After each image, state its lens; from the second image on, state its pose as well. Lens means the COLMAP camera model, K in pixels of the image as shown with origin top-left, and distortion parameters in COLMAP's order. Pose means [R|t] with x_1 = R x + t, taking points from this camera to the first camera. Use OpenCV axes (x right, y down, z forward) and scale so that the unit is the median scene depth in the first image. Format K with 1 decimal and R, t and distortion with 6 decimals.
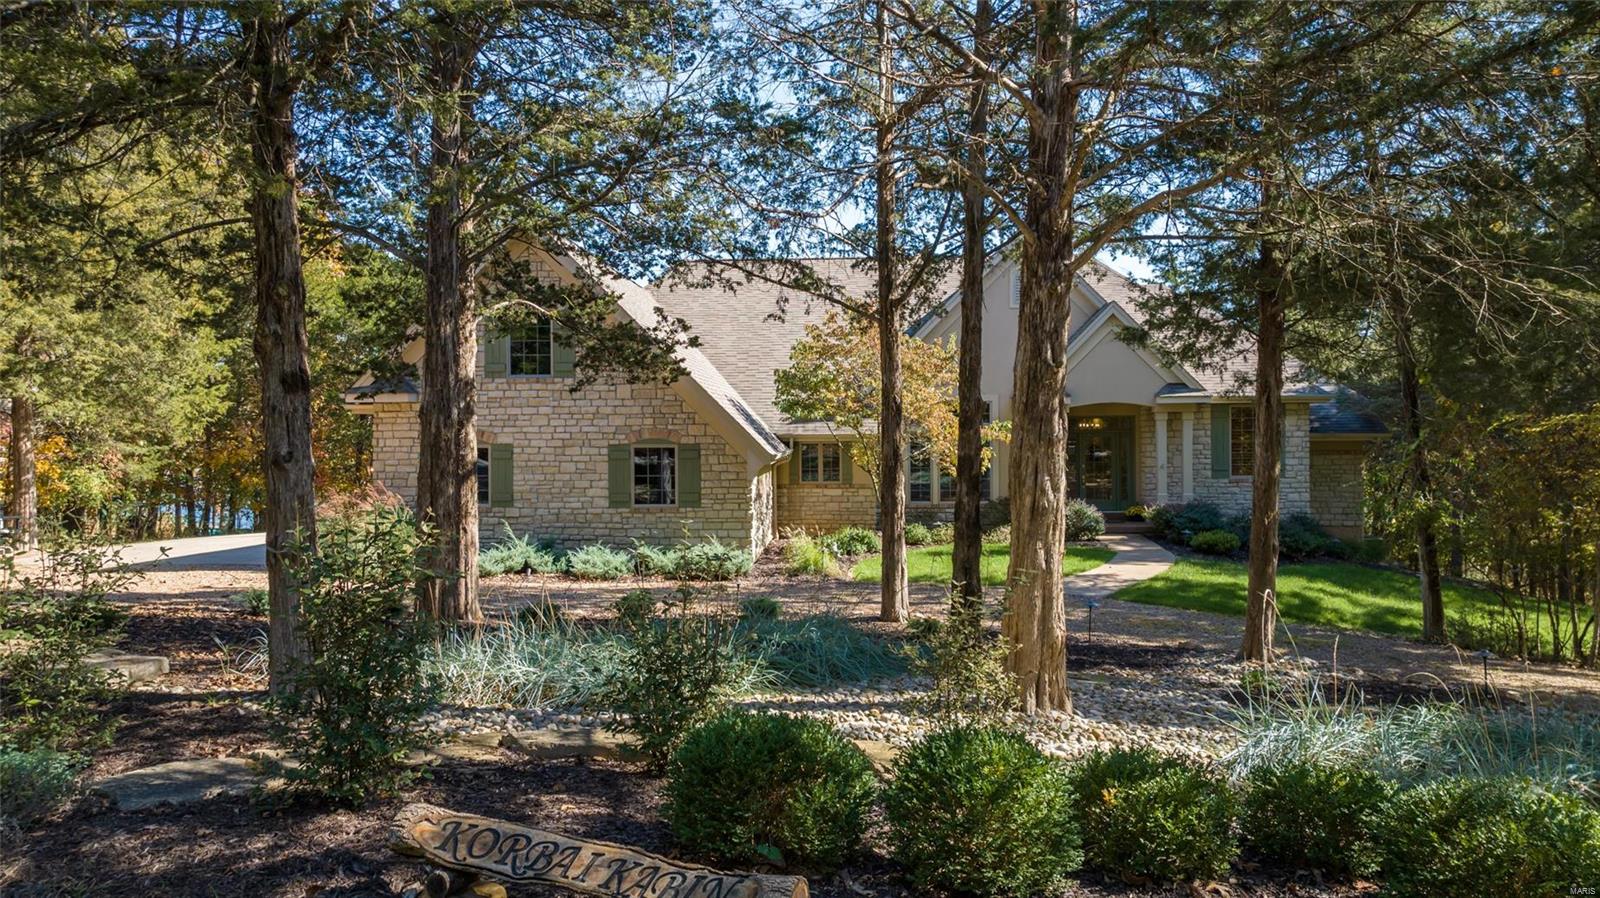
lens RADIAL K [[1133.7, 0, 800.0], [0, 1133.7, 449.0], [0, 0, 1]] dist [-0.051251, 0.046324]
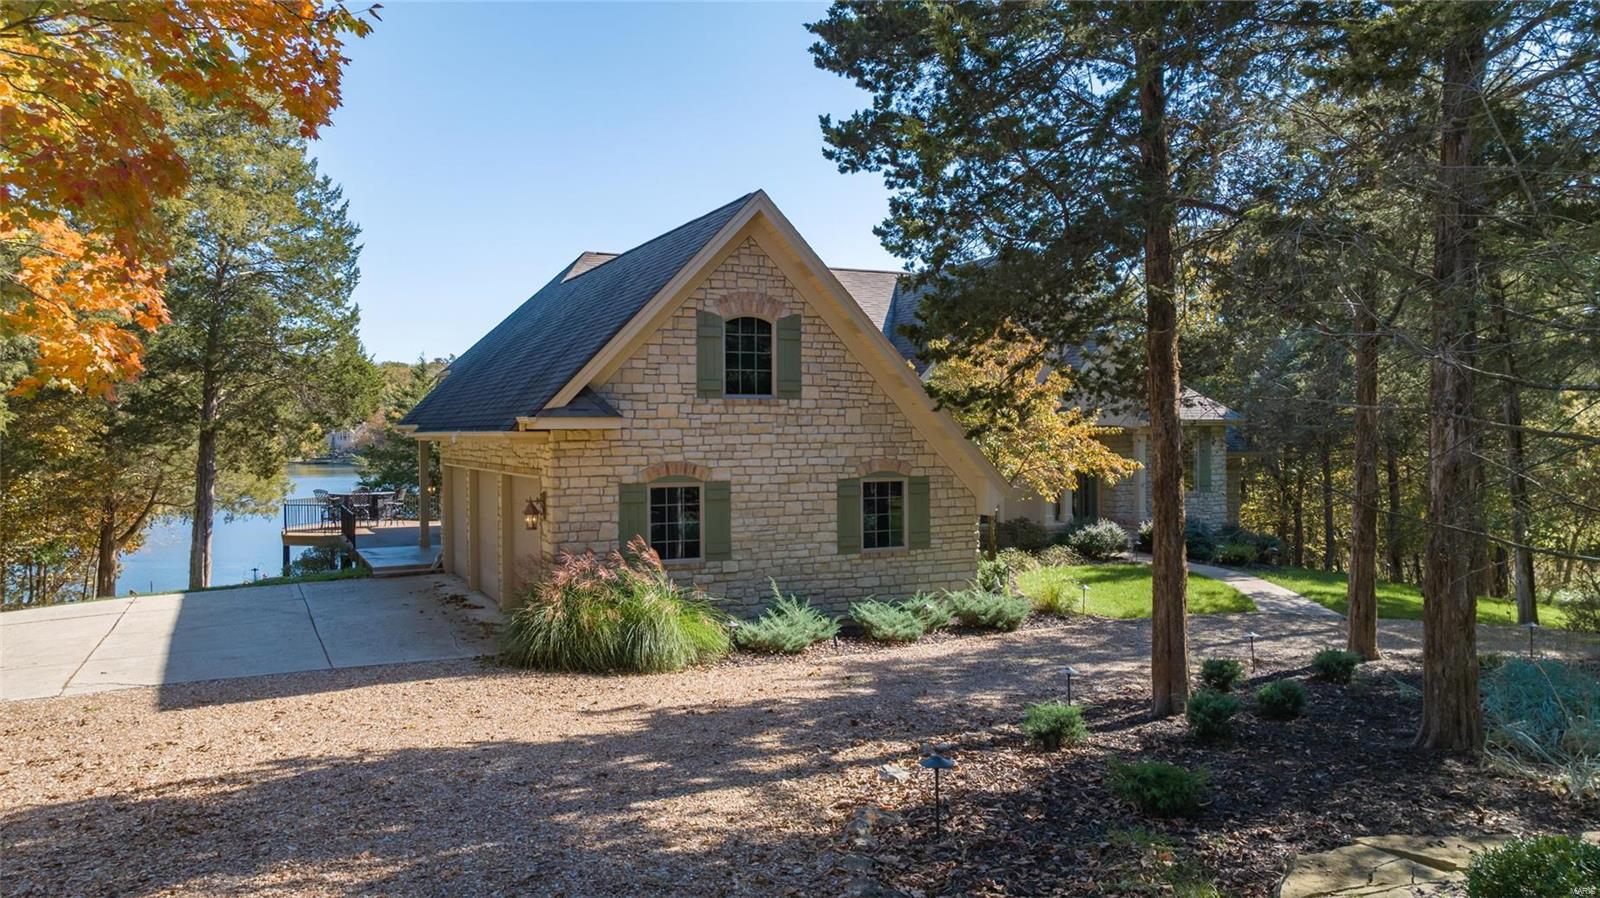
lens RADIAL K [[1133.7, 0, 800.0], [0, 1133.7, 449.0], [0, 0, 1]] dist [-0.051251, 0.046324]
pose [[0.868938, -0.007184, 0.494868, -0.609592], [0.016605, 0.999755, -0.014644, -0.014494], [-0.494642, 0.020942, 0.868845, 0.280904]]
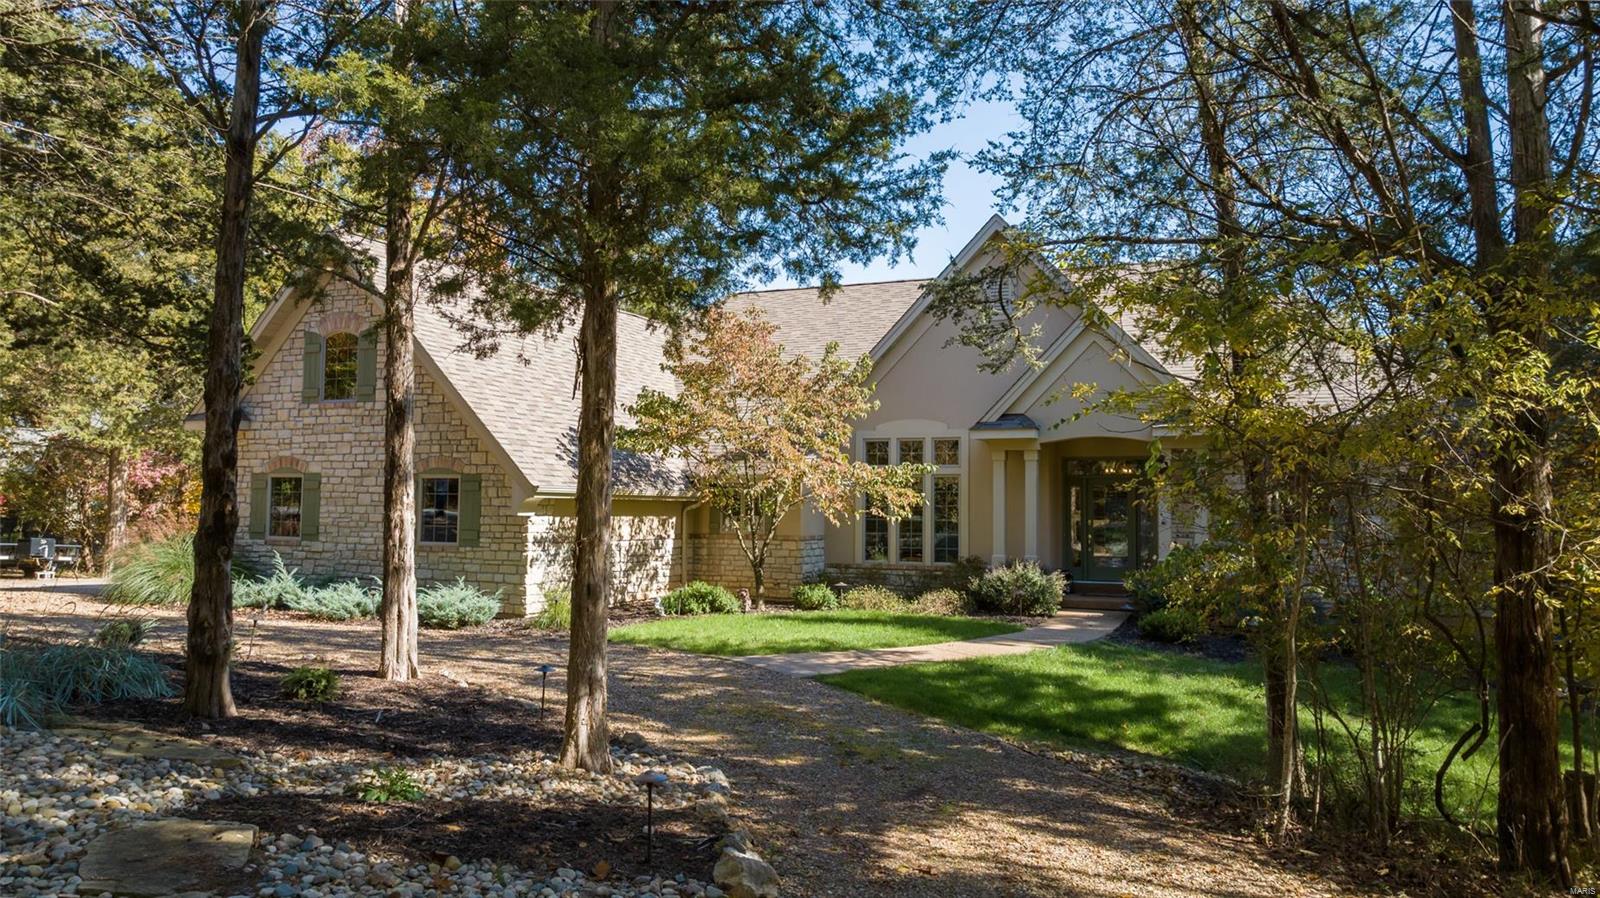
lens RADIAL K [[1133.7, 0, 800.0], [0, 1133.7, 449.0], [0, 0, 1]] dist [-0.051251, 0.046324]
pose [[0.935939, -0.000747, -0.352161, 0.447575], [-0.025654, 0.997196, -0.070296, 0.030966], [0.351227, 0.074827, 0.933296, 0.269000]]
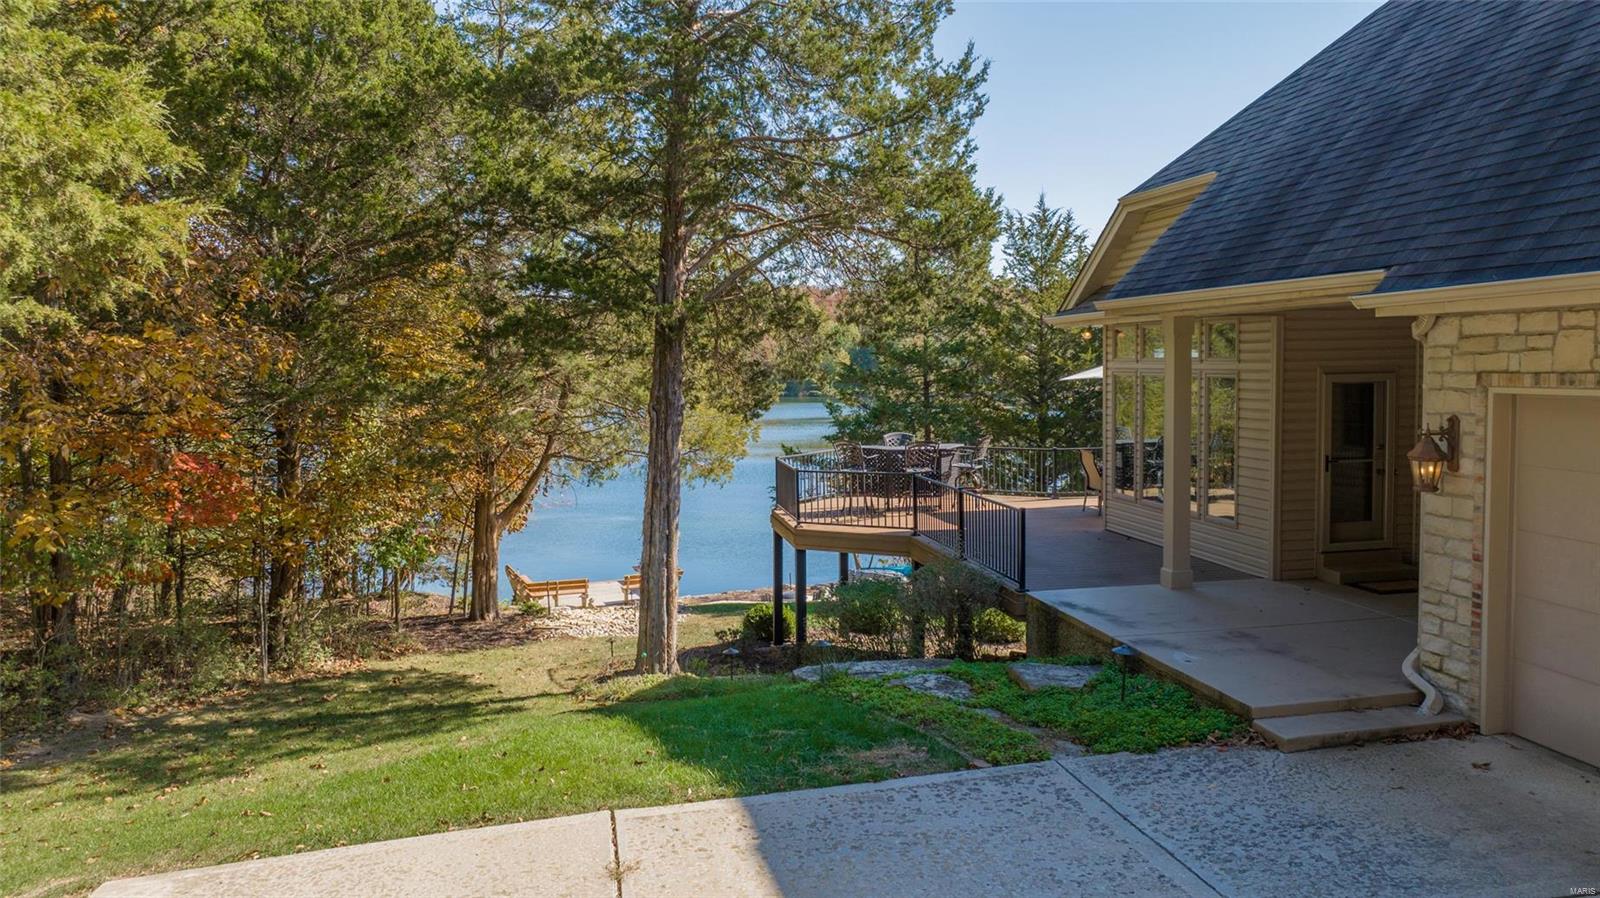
lens RADIAL K [[1172.9, 0, 800.0], [0, 1172.9, 449.0], [0, 0, 1]] dist [0.000623, 0.051262]
pose [[0.970481, -0.028378, 0.239502, -0.659308], [0.018578, 0.998899, 0.043075, -0.024023], [-0.240461, -0.037354, 0.969940, 1.161033]]
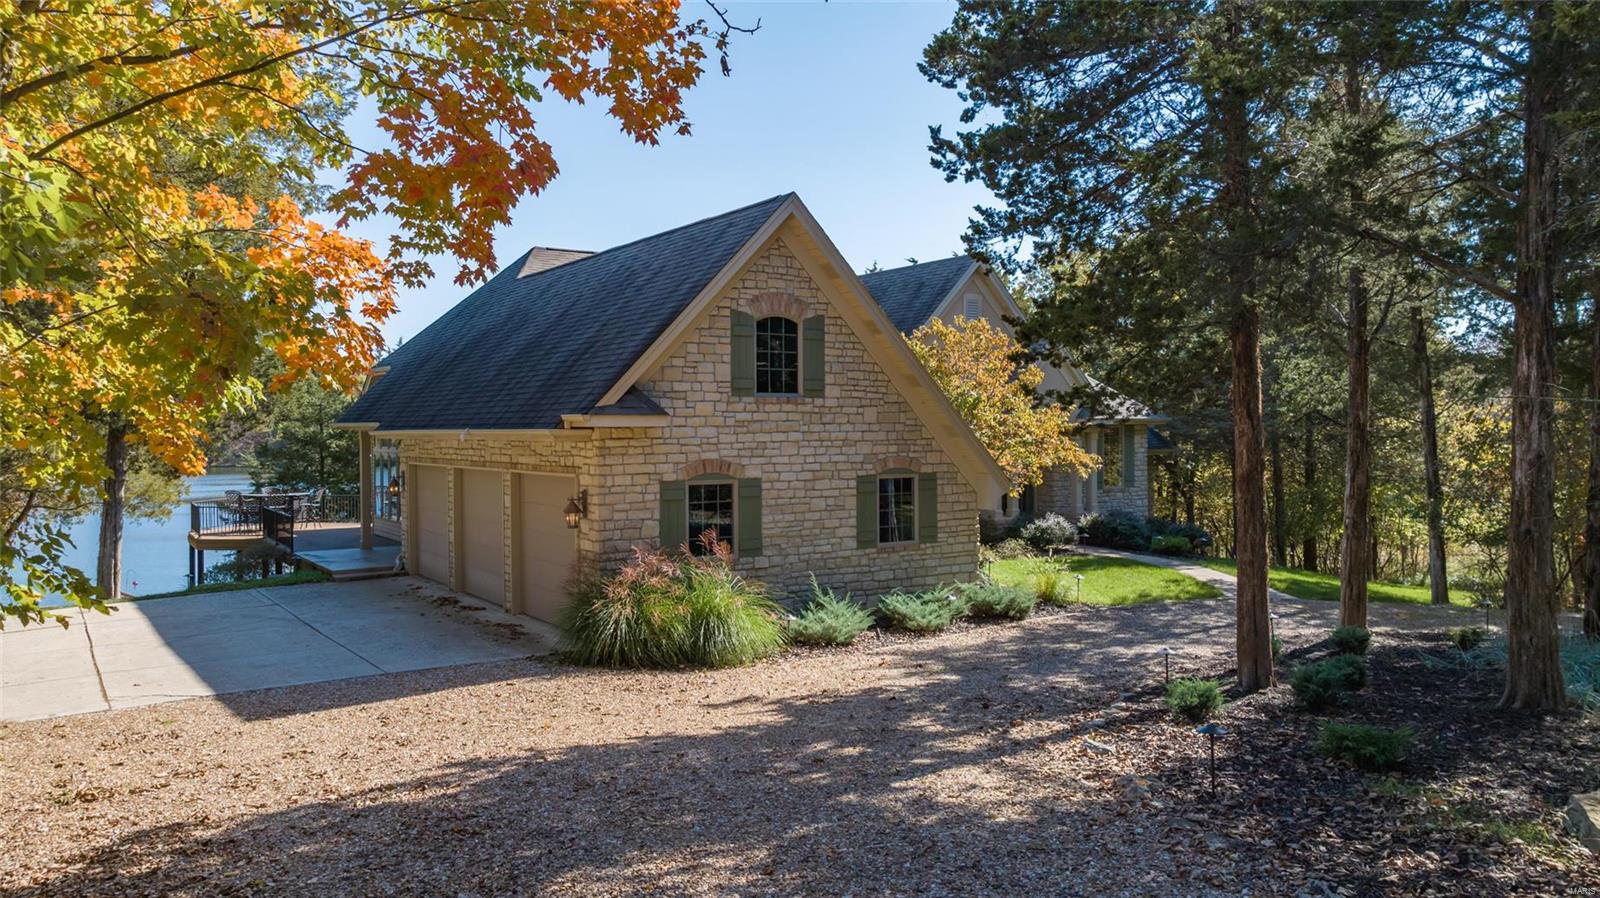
lens RADIAL K [[1133.7, 0, 800.0], [0, 1133.7, 449.0], [0, 0, 1]] dist [-0.051251, 0.046324]
pose [[0.791422, -0.009695, 0.611193, -0.731925], [0.020616, 0.999729, -0.010837, -0.015926], [-0.610922, 0.021177, 0.791407, 0.340259]]
